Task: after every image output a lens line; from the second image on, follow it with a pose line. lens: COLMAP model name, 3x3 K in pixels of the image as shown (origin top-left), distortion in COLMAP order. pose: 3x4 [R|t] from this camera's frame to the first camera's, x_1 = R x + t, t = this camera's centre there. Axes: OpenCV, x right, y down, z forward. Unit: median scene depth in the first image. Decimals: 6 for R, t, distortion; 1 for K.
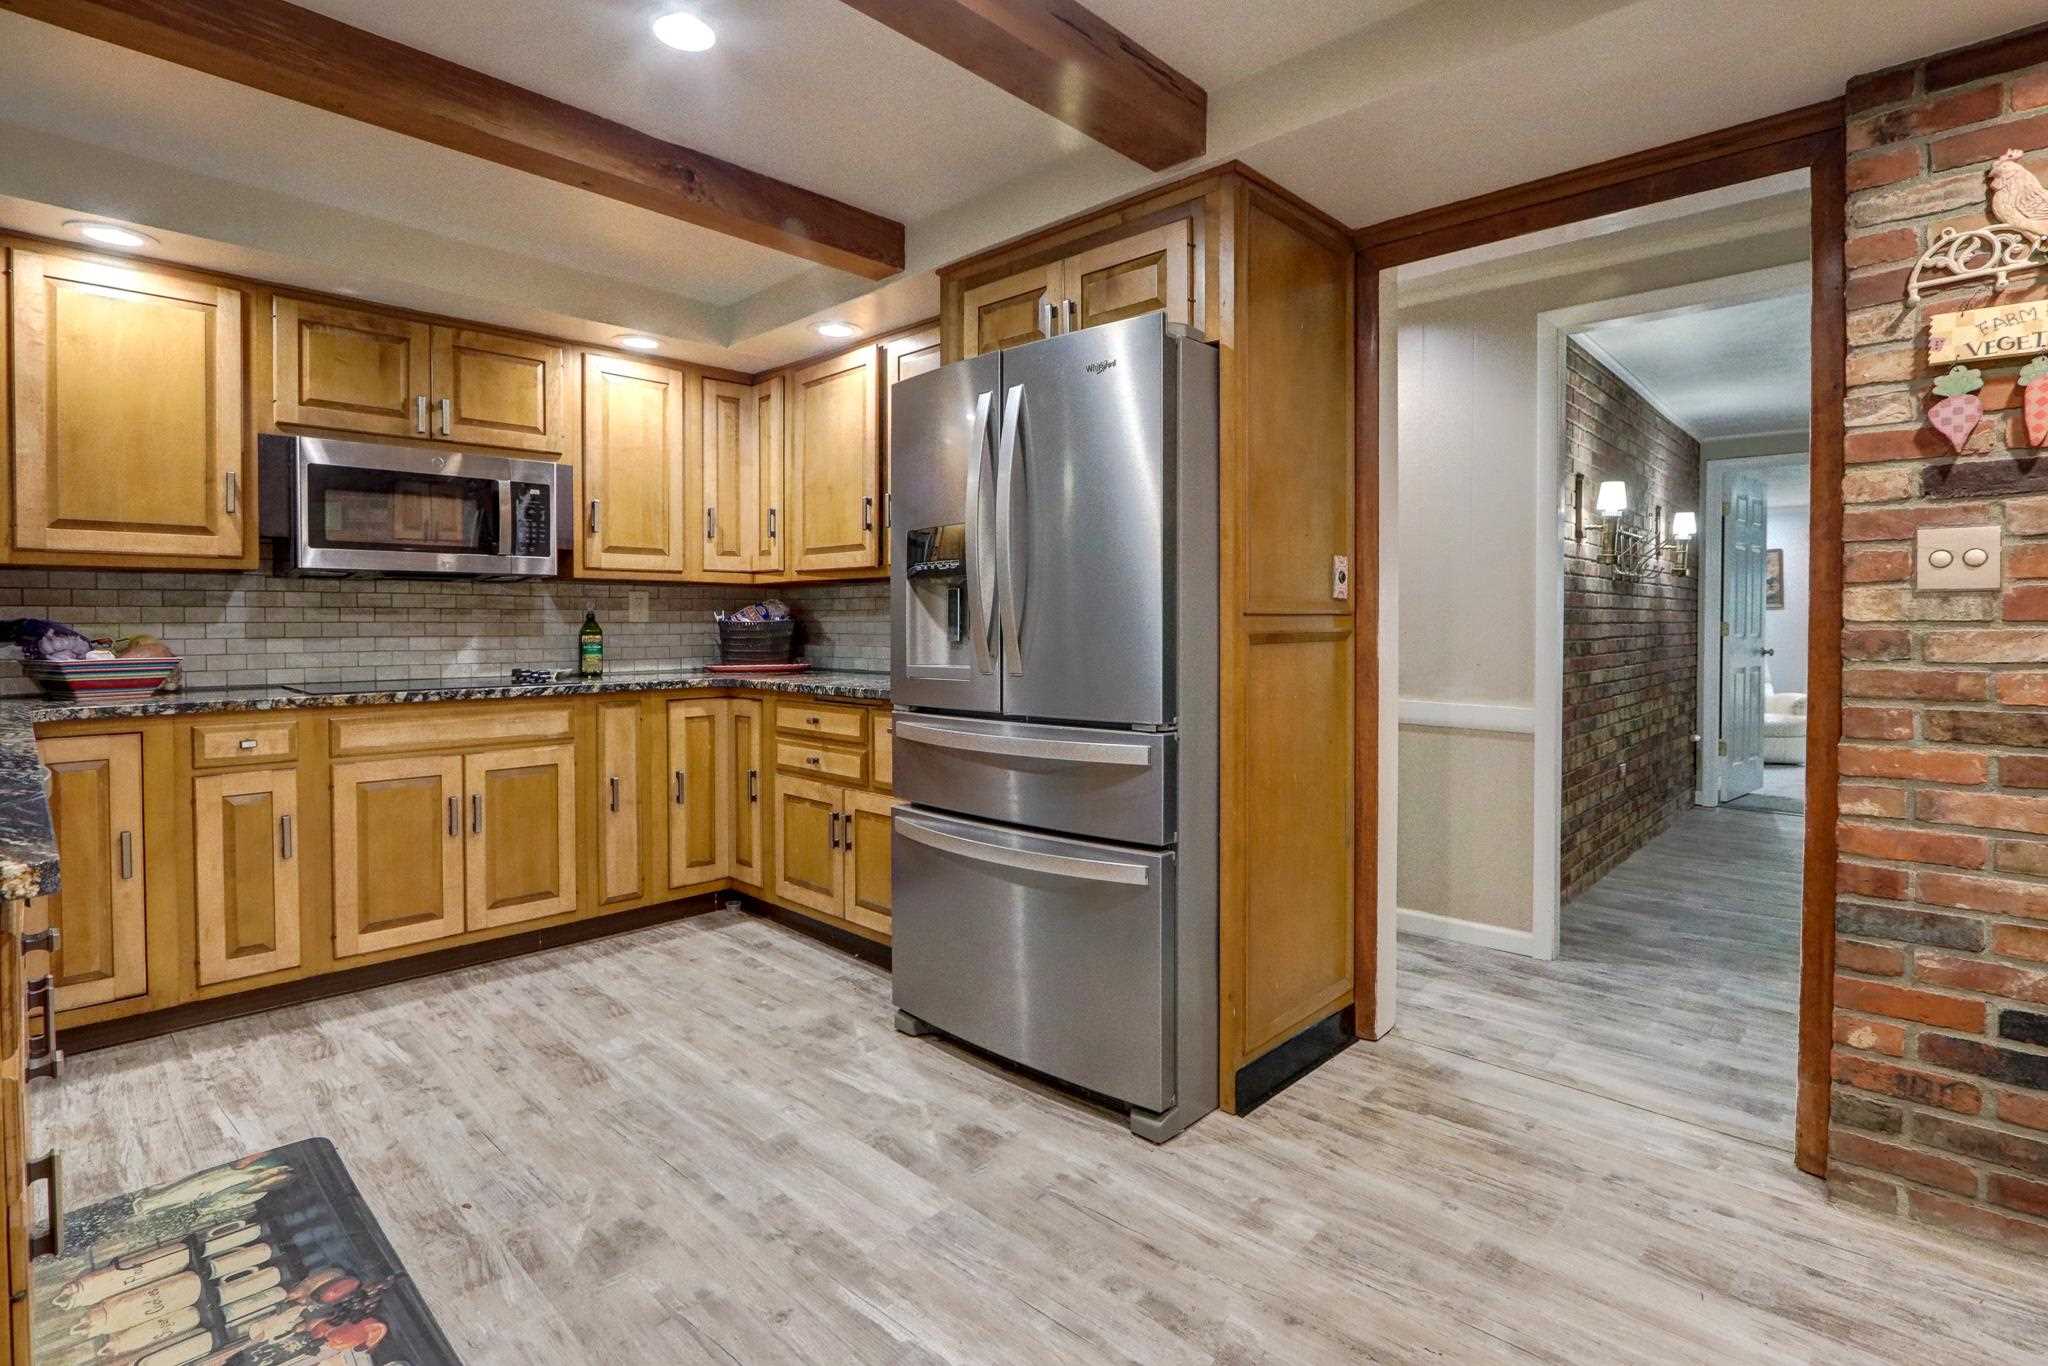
lens RADIAL K [[979.7, 0, 1037.9], [0, 979.7, 618.9], [0, 0, 1]] dist [-0.010297, 0.000567]
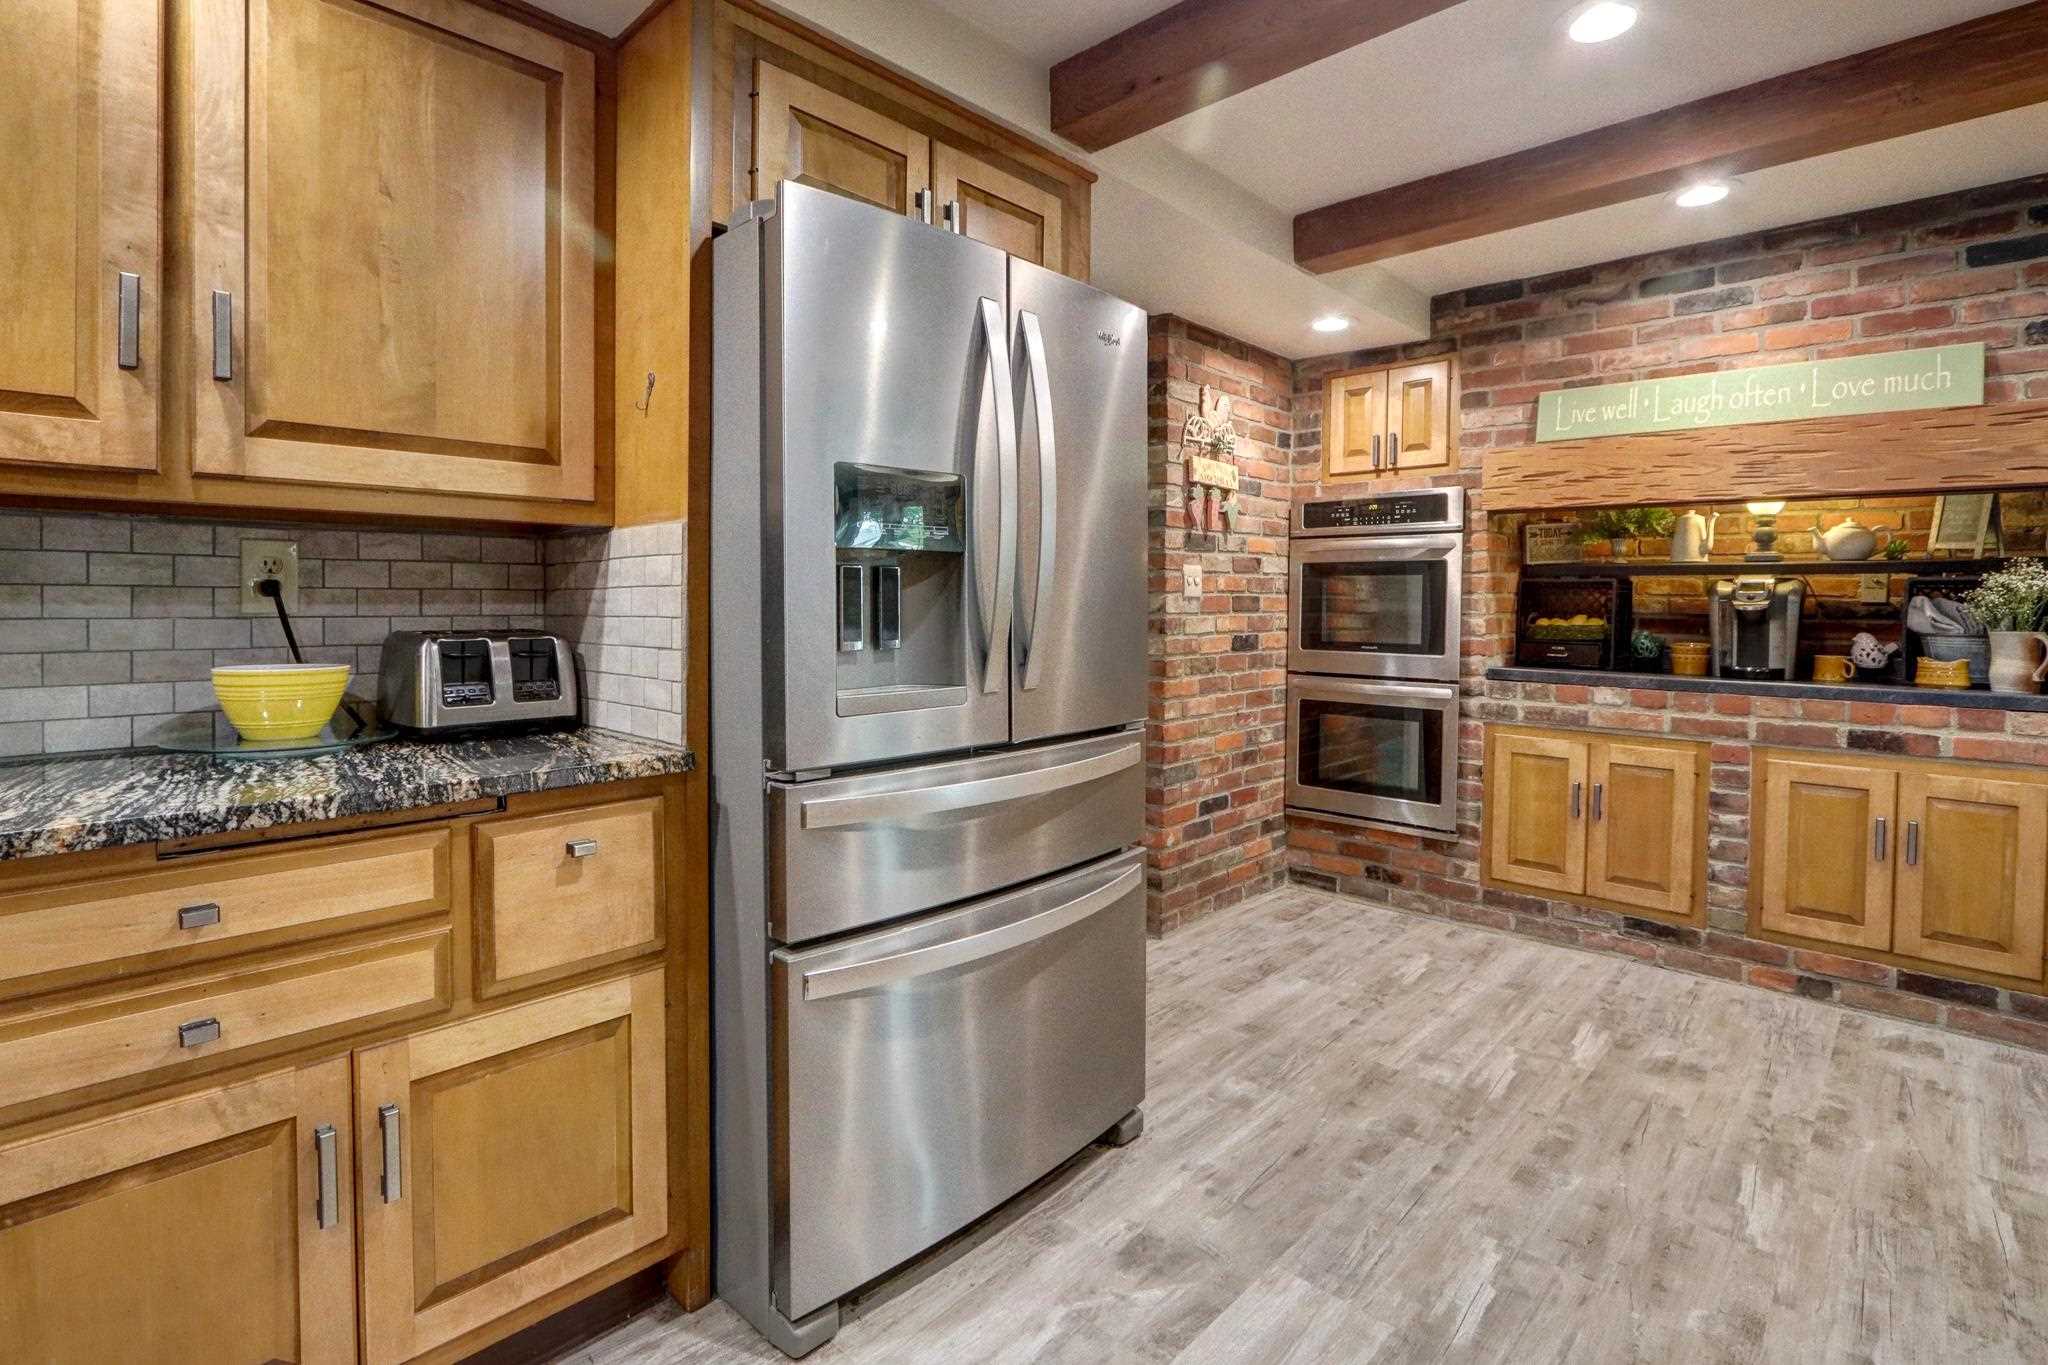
lens RADIAL K [[979.7, 0, 1037.9], [0, 979.7, 618.4], [0, 0, 1]] dist [-0.010297, 0.000567]
pose [[0.001224, -0.008998, 0.999959, -1.023182], [0.000405, 0.999959, 0.008997, -0.004074], [-0.999999, 0.000394, 0.001227, 1.281363]]
